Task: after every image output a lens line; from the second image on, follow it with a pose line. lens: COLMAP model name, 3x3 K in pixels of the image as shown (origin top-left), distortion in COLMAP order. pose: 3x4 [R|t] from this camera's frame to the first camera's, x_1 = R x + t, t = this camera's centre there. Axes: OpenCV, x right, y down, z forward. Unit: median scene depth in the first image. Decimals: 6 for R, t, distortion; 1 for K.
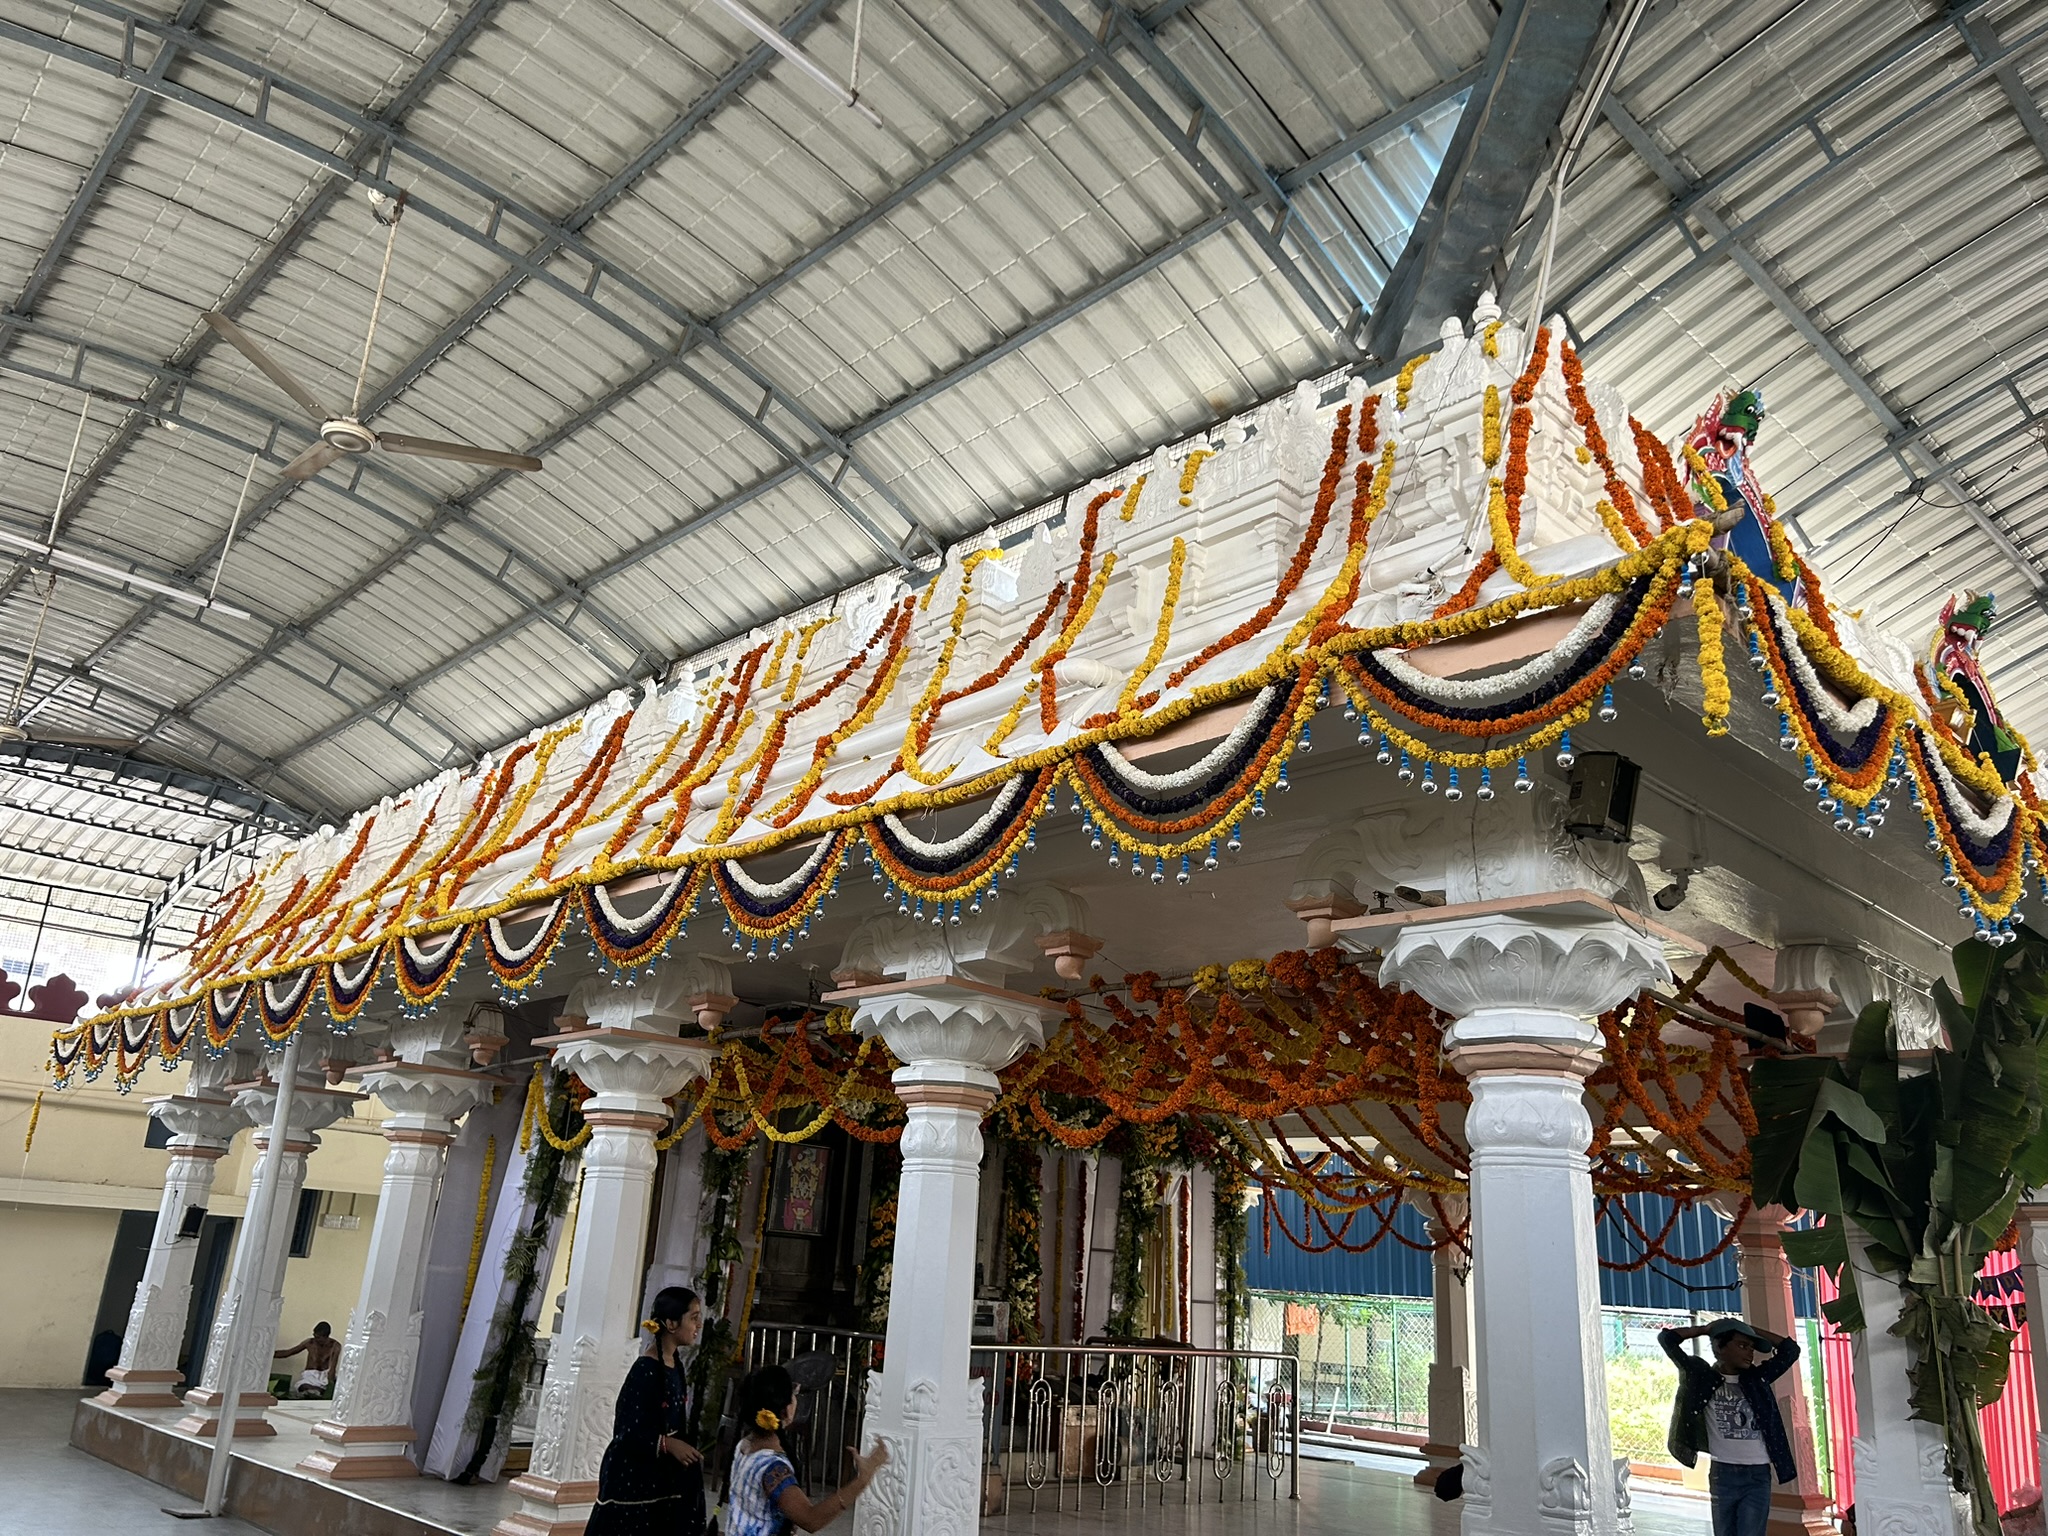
lens RADIAL K [[1526.9, 0, 1017.6], [0, 1526.9, 734.3], [0, 0, 1]] dist [0.034504, -0.001623]
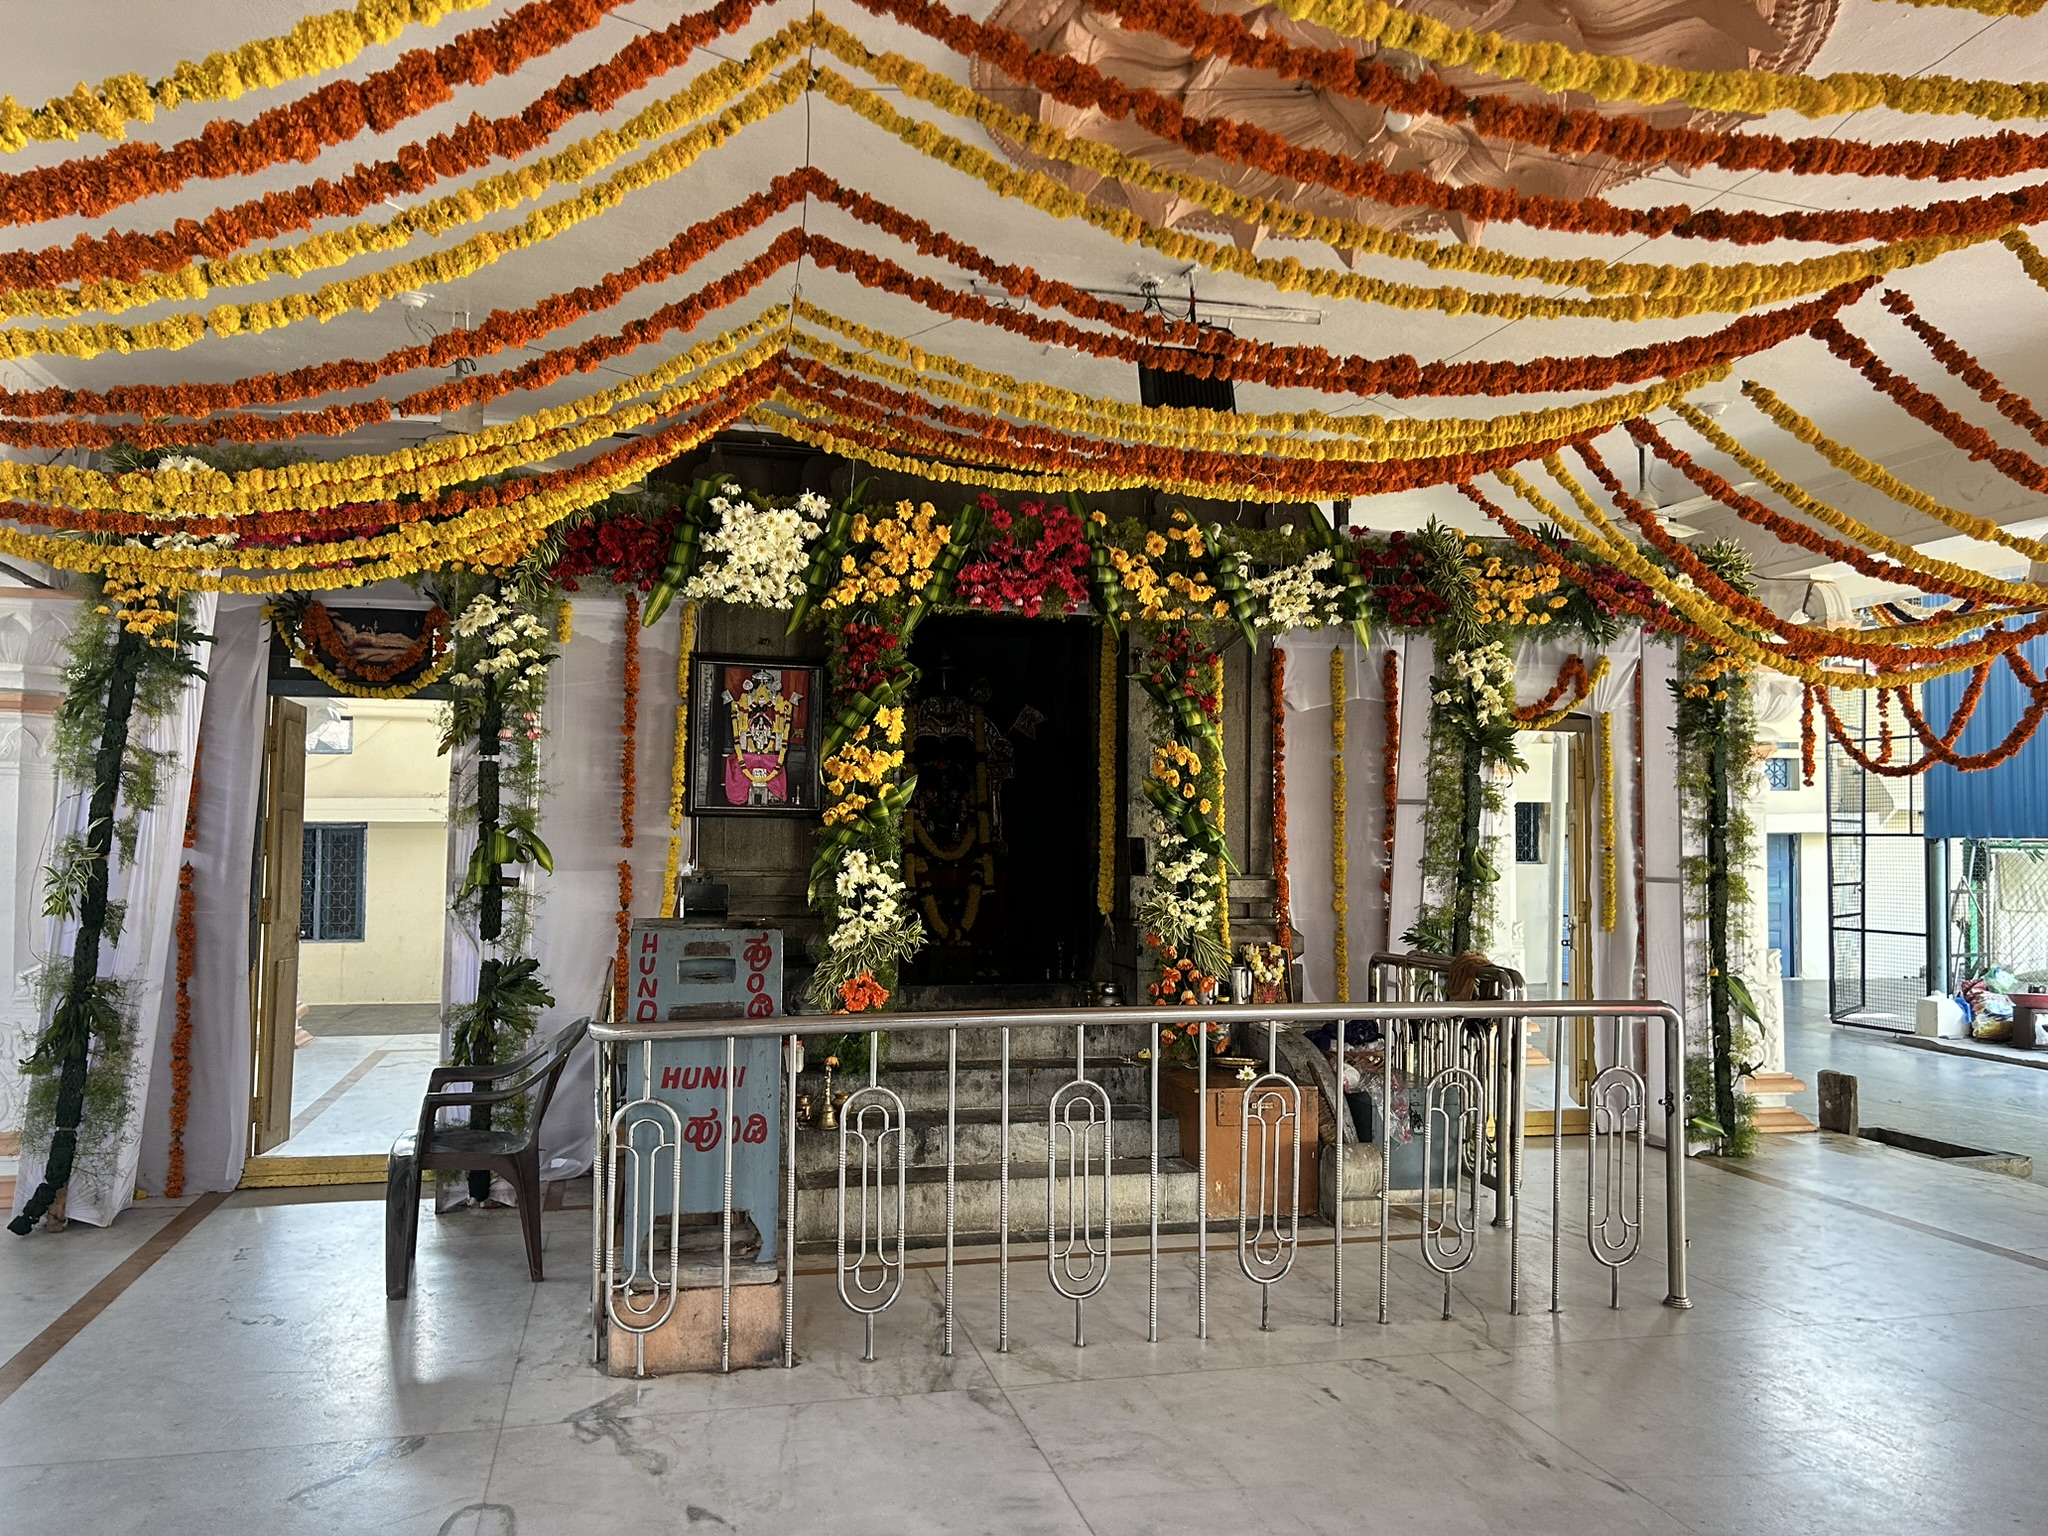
lens RADIAL K [[1526.9, 0, 1017.6], [0, 1526.9, 734.3], [0, 0, 1]] dist [0.034504, -0.001623]
pose [[0.864293, -0.086058, -0.495572, 0.204409], [0.213078, 0.955124, 0.205755, 0.172868], [0.455626, -0.283428, 0.843844, 0.486648]]
